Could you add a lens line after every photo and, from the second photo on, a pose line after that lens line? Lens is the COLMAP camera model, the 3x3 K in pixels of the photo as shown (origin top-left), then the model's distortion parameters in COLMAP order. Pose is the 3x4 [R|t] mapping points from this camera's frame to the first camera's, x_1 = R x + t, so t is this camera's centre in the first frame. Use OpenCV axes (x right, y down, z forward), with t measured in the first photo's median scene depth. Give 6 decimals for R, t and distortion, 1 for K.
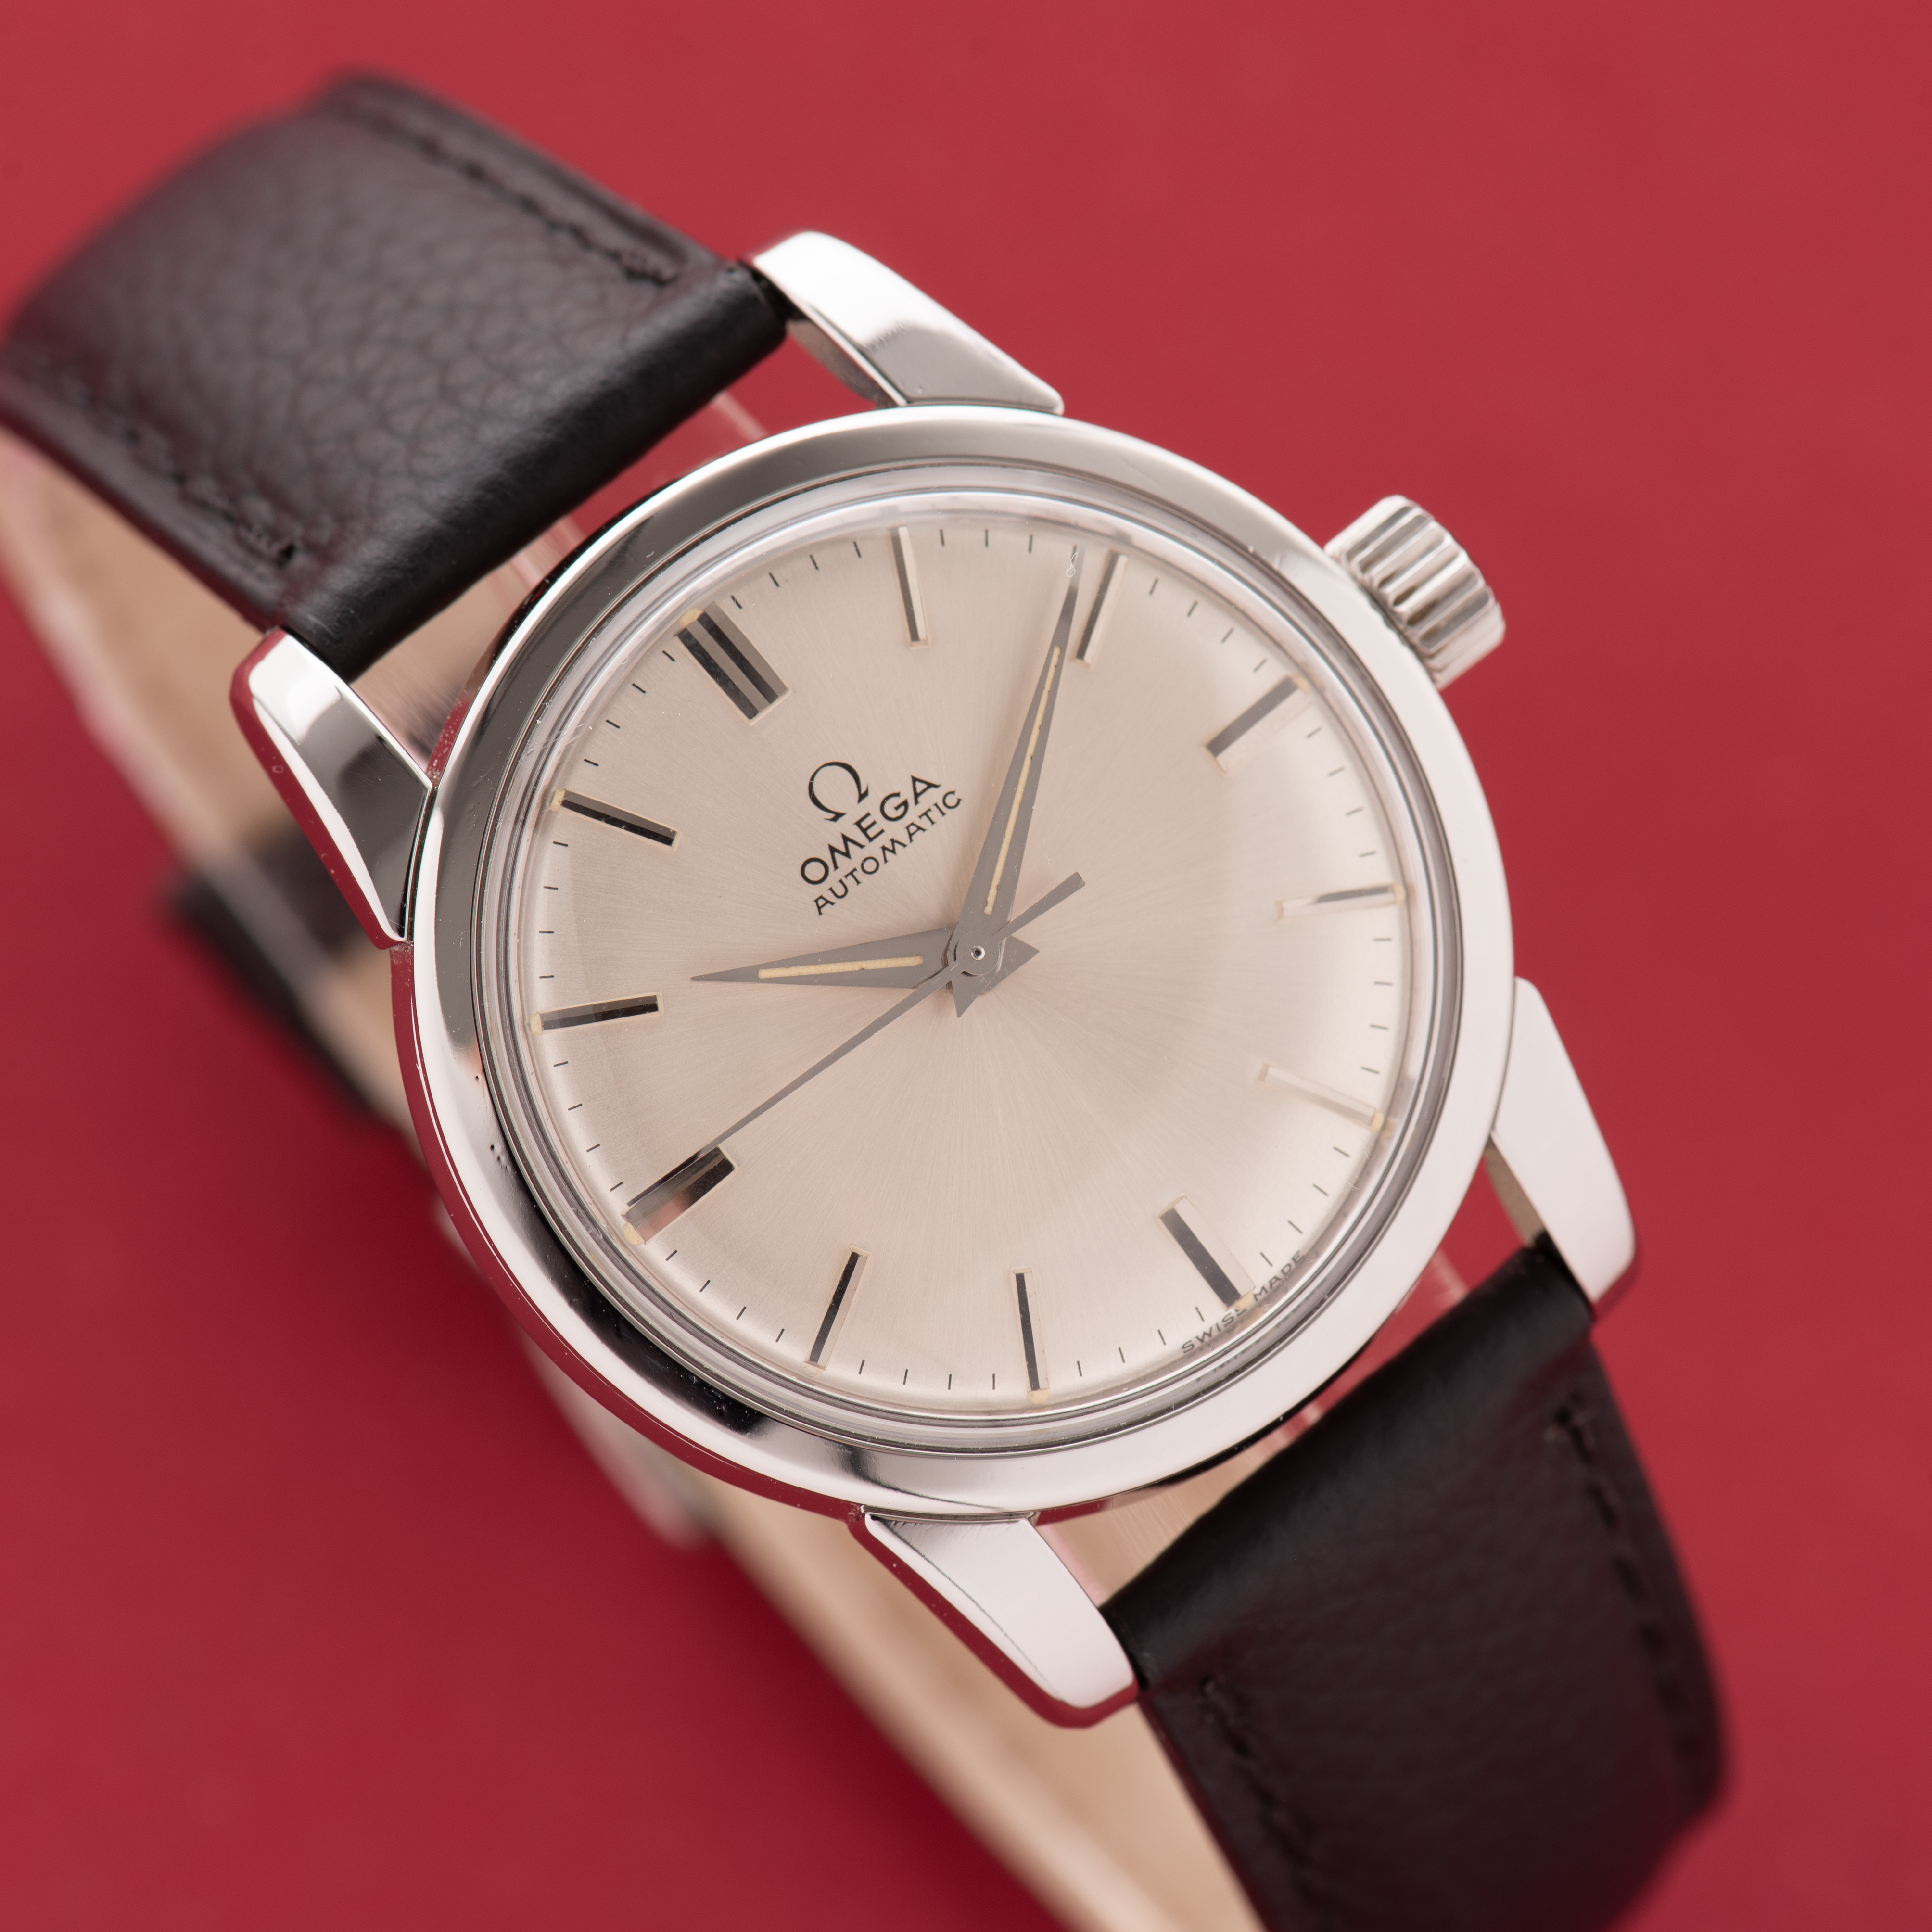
lens RADIAL K [[12034.4, 0, 966.0], [0, 12034.4, 966.0], [0, 0, 1]] dist [0.335007, 32.171059]
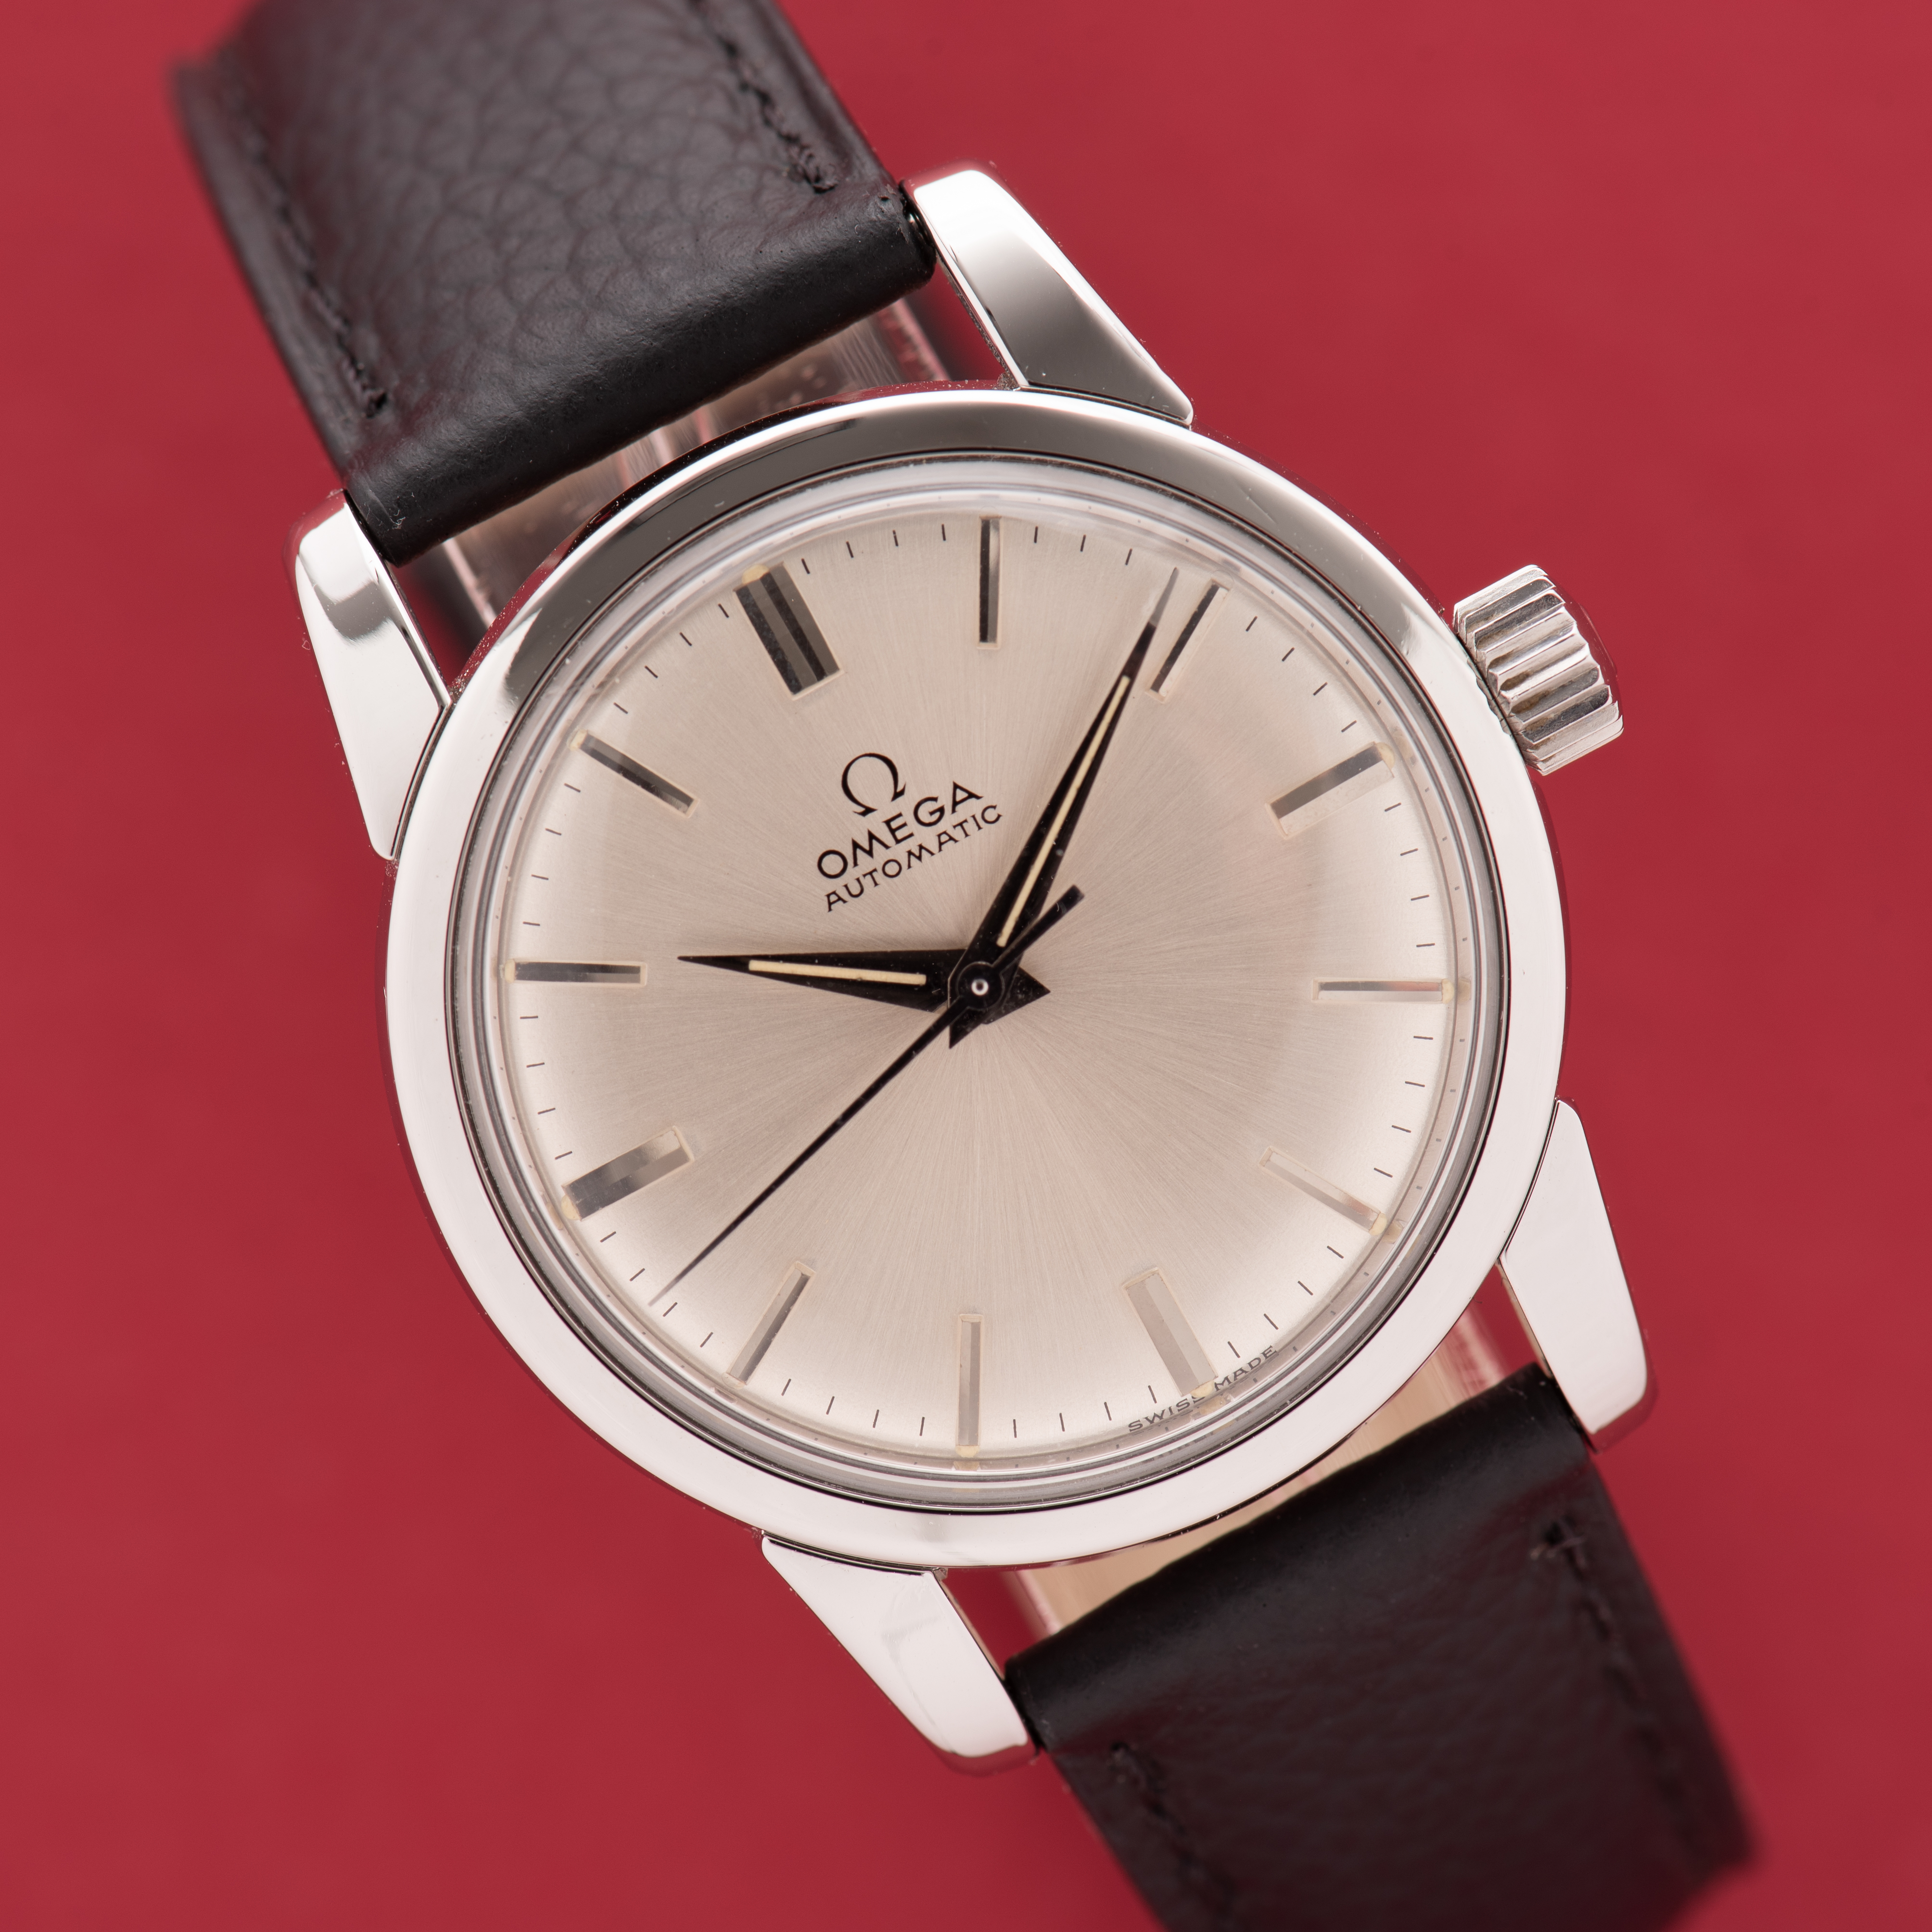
lens RADIAL K [[12034.4, 0, 966.0], [0, 12034.4, 966.0], [0, 0, 1]] dist [0.335007, 32.171059]
pose [[0.975696, 0.190451, -0.108376, 0.100616], [-0.175169, 0.975040, 0.136430, -0.129621], [0.131654, -0.114130, 0.984704, 0.069833]]
